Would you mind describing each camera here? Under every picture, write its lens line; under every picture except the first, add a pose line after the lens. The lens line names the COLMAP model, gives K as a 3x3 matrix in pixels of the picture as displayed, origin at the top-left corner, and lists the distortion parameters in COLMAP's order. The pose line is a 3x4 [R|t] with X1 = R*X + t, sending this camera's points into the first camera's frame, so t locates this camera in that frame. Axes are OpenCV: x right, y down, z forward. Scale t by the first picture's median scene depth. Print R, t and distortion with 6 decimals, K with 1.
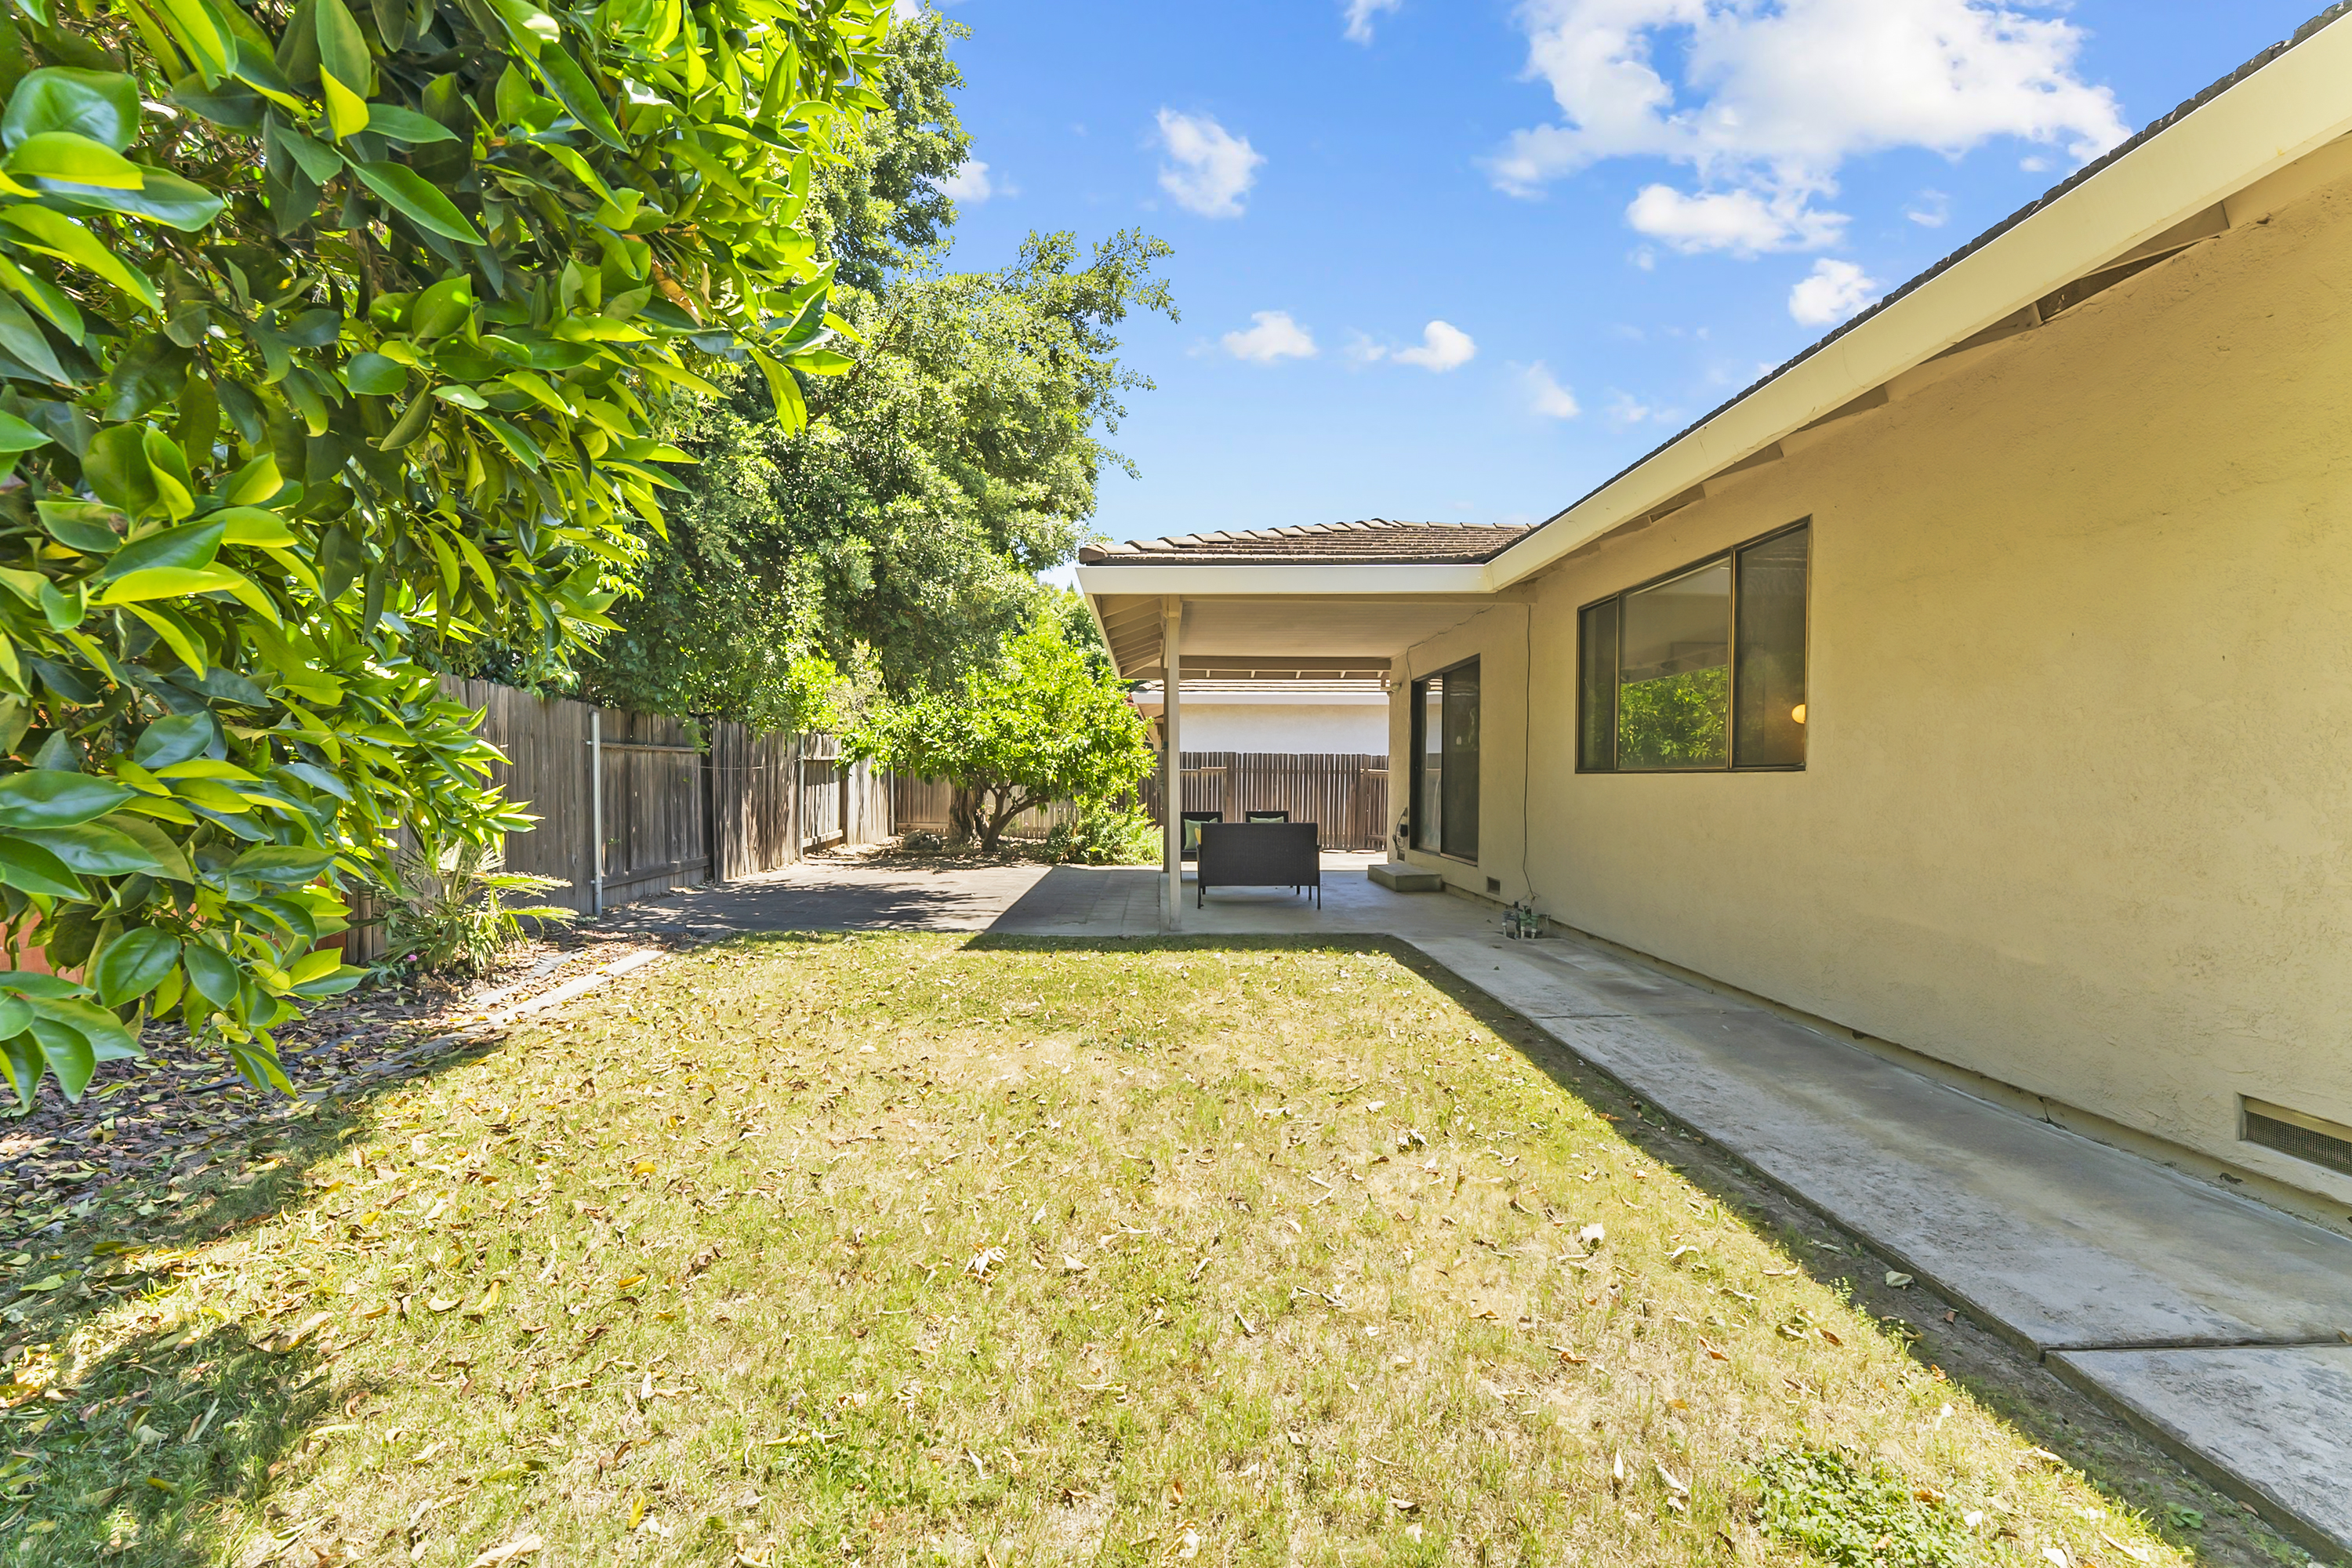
lens RADIAL K [[945.6, 0, 1168.1], [0, 945.6, 785.4], [0, 0, 1]] dist [0.000193, -0.000103]
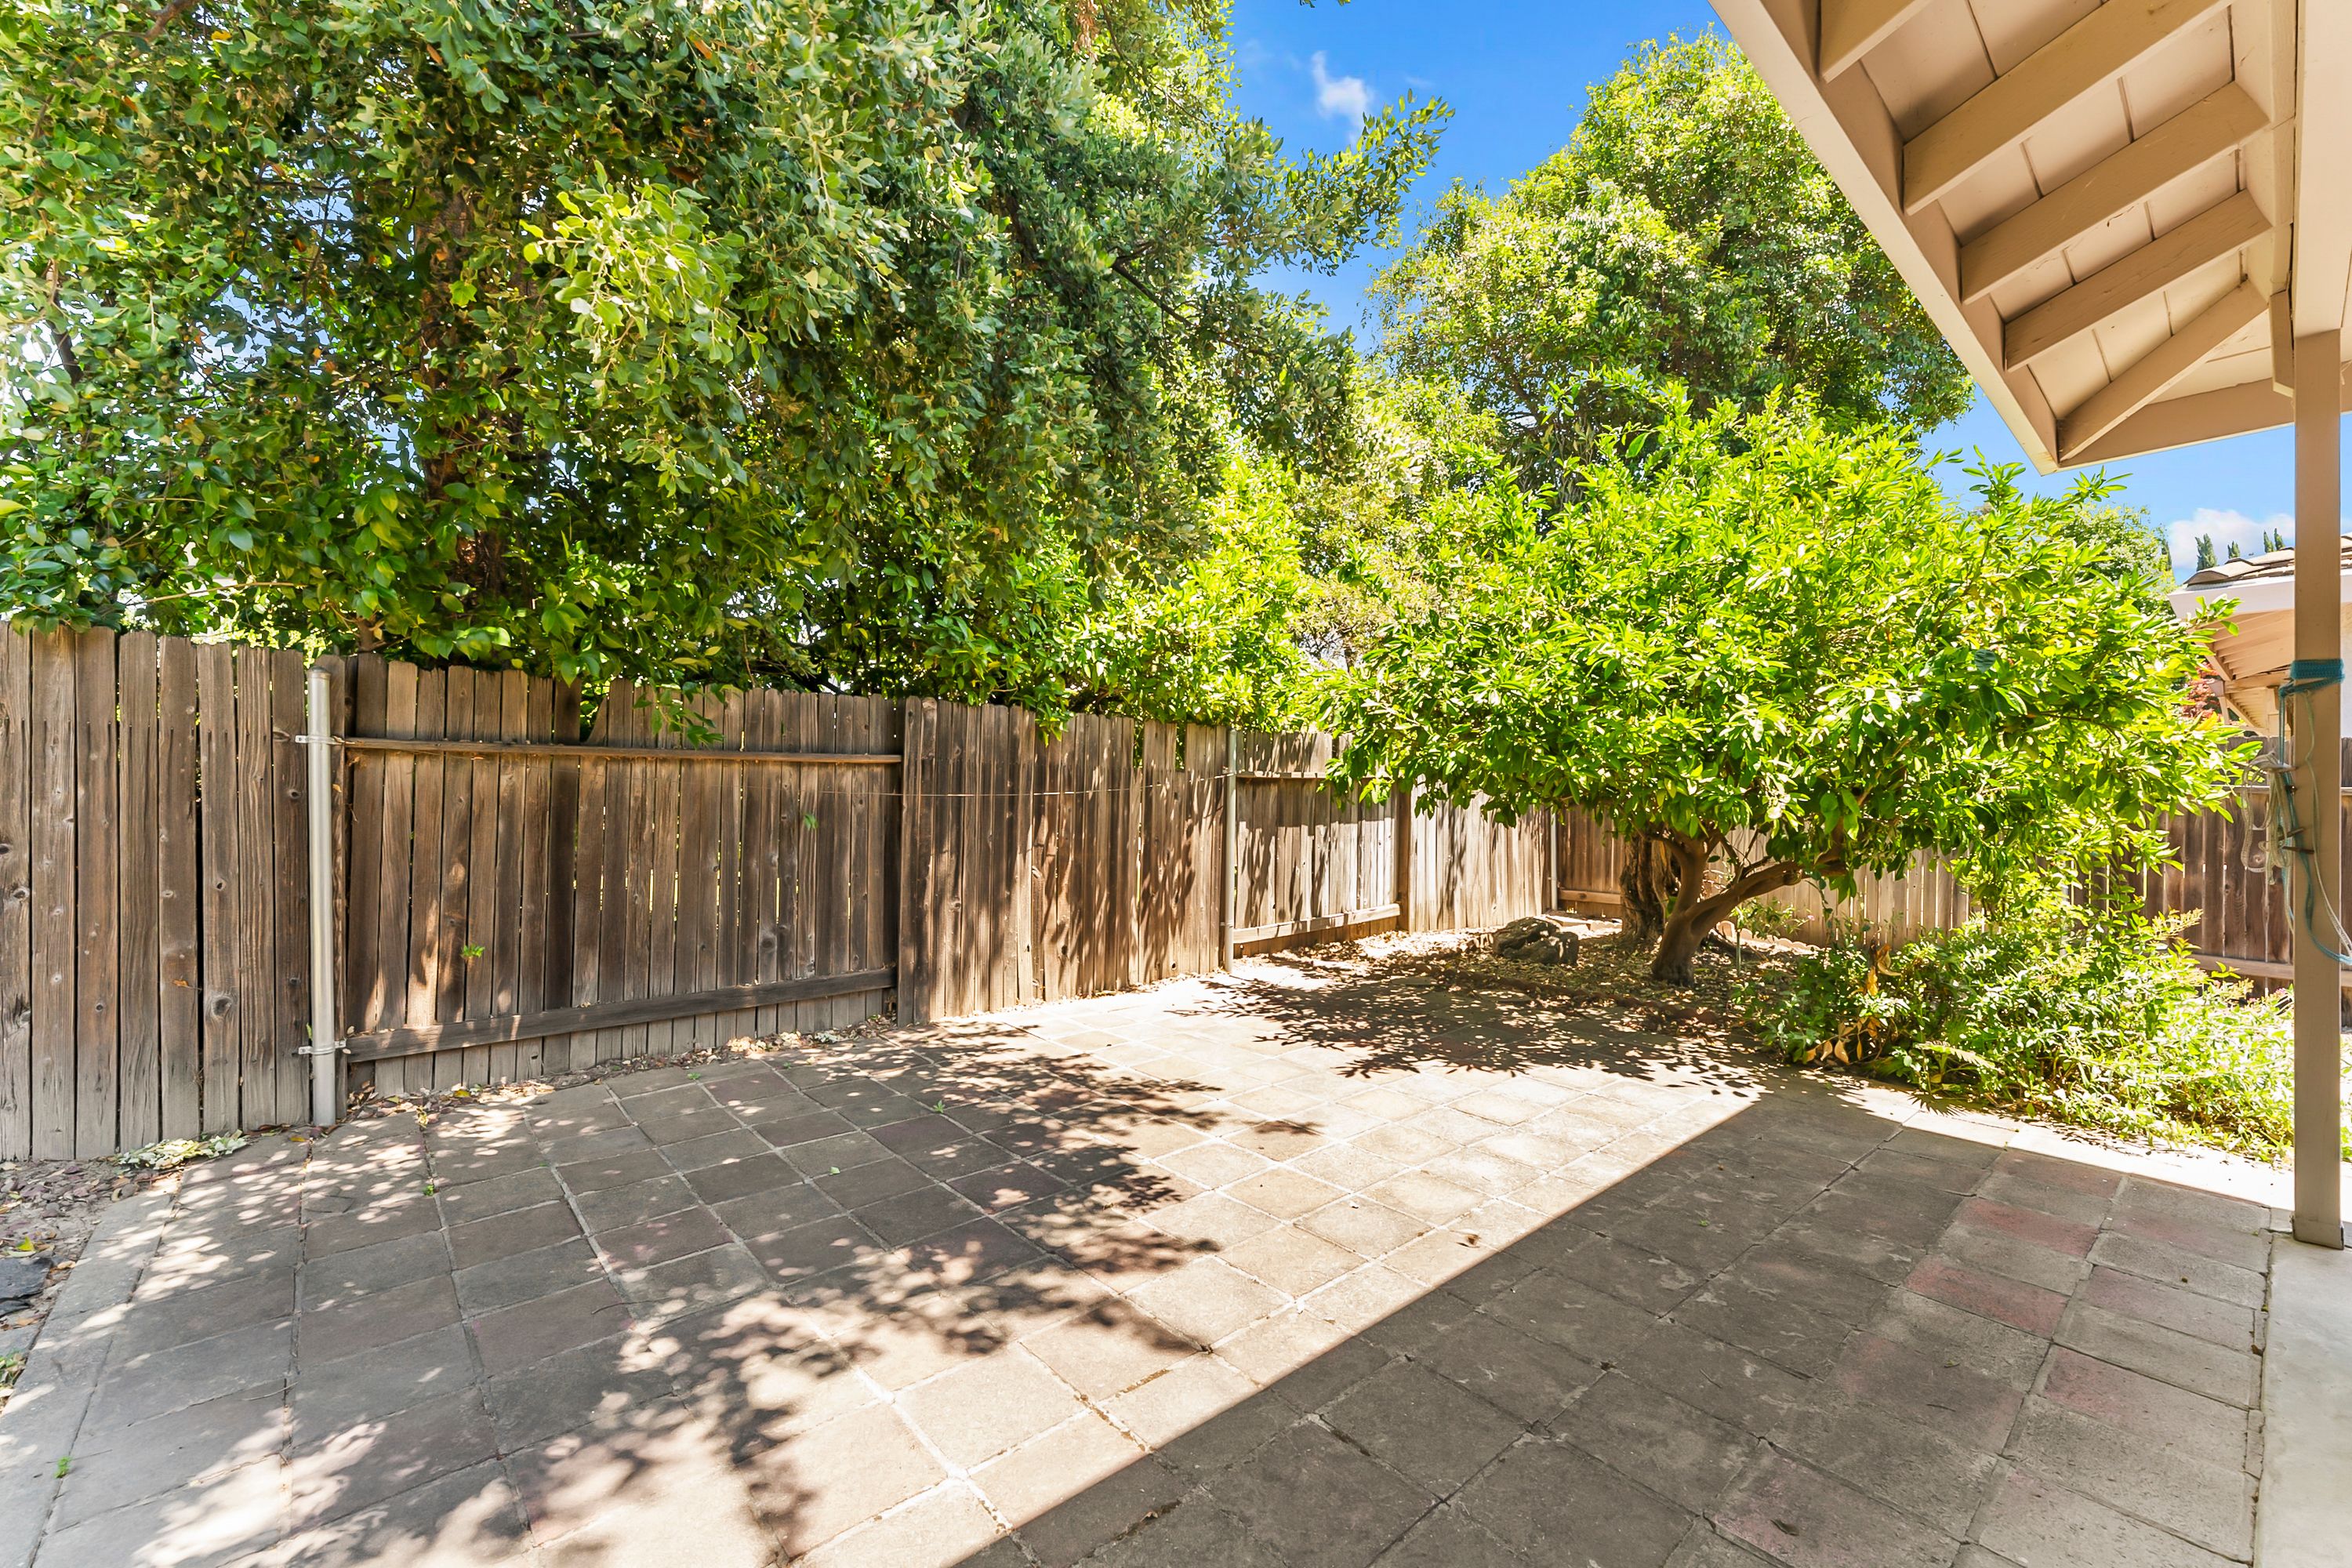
lens RADIAL K [[942.7, 0, 1175.2], [0, 942.7, 803.9], [0, 0, 1]] dist [0.008073, -0.003277]
pose [[0.639426, -0.000407, -0.768853, -0.002080], [-0.007827, 0.999945, -0.007038, -0.008416], [0.768813, 0.010519, 0.639387, 0.644104]]
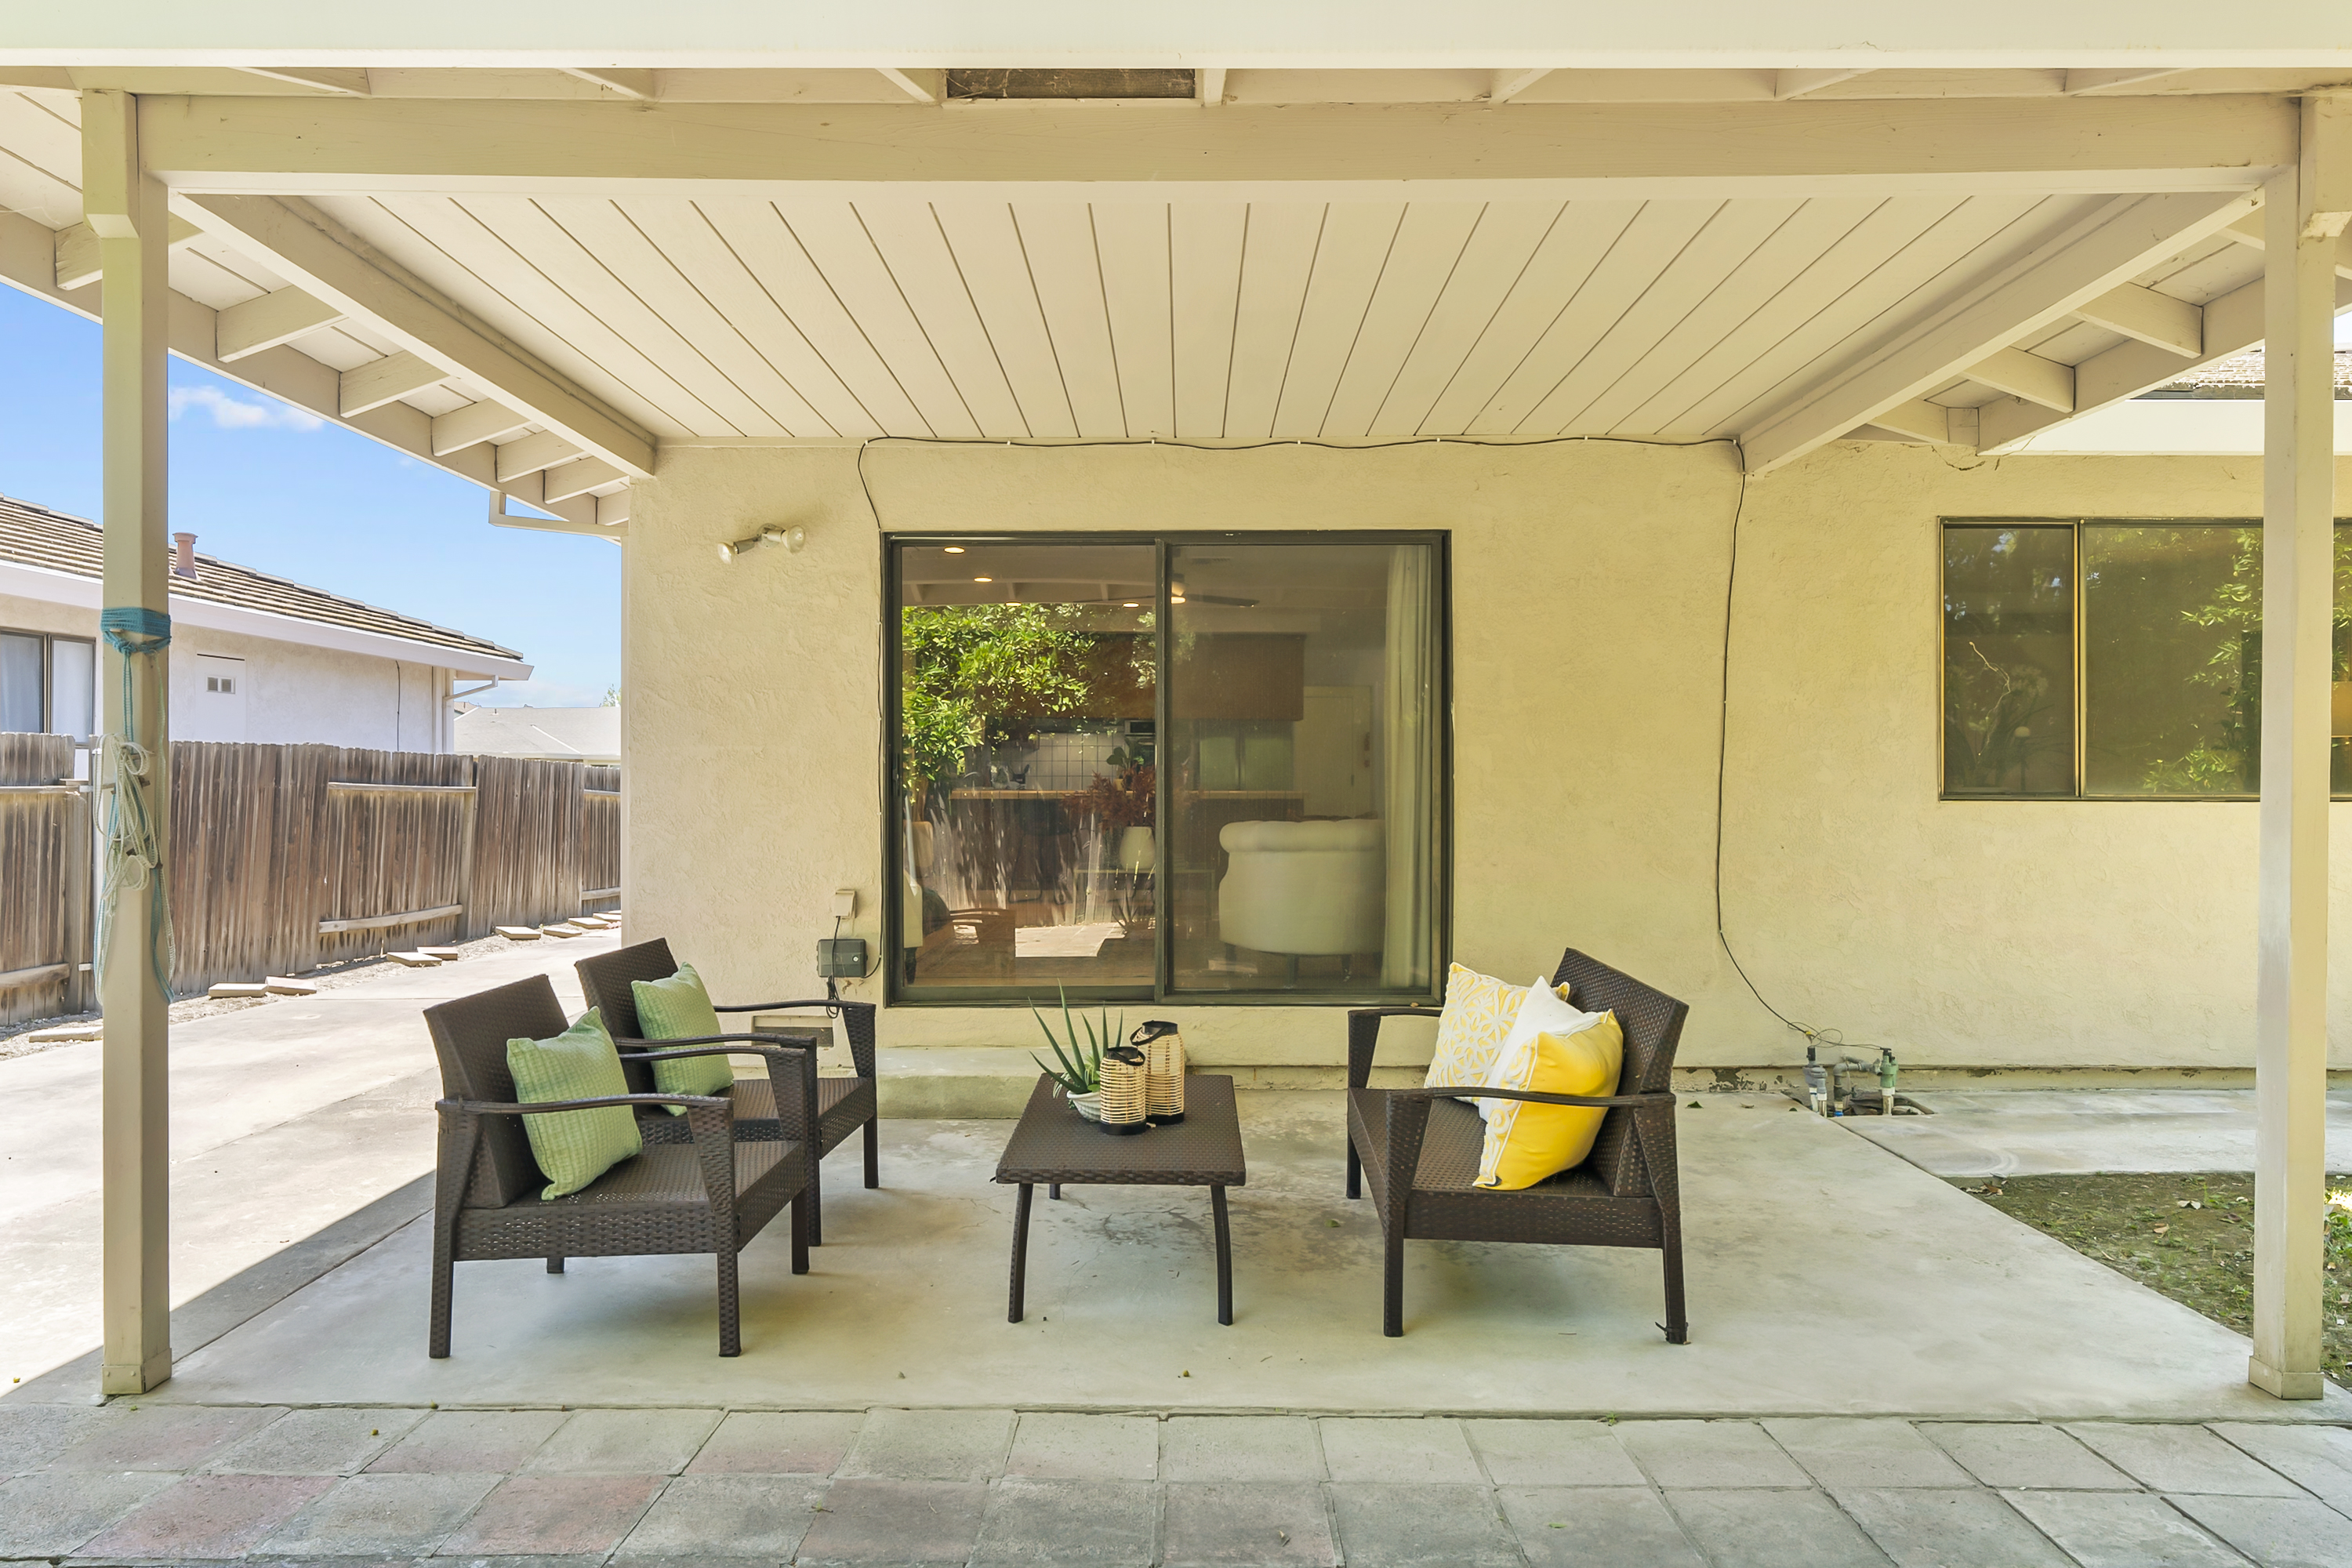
lens RADIAL K [[1417.6, 0, 1171.7], [0, 1417.6, 793.1], [0, 0, 1]] dist [0.003216, -0.000118]
pose [[0.019291, -0.004611, 0.999803, -0.248540], [0.007412, 0.999963, 0.004468, -0.013324], [-0.999786, 0.007324, 0.019325, 0.808253]]
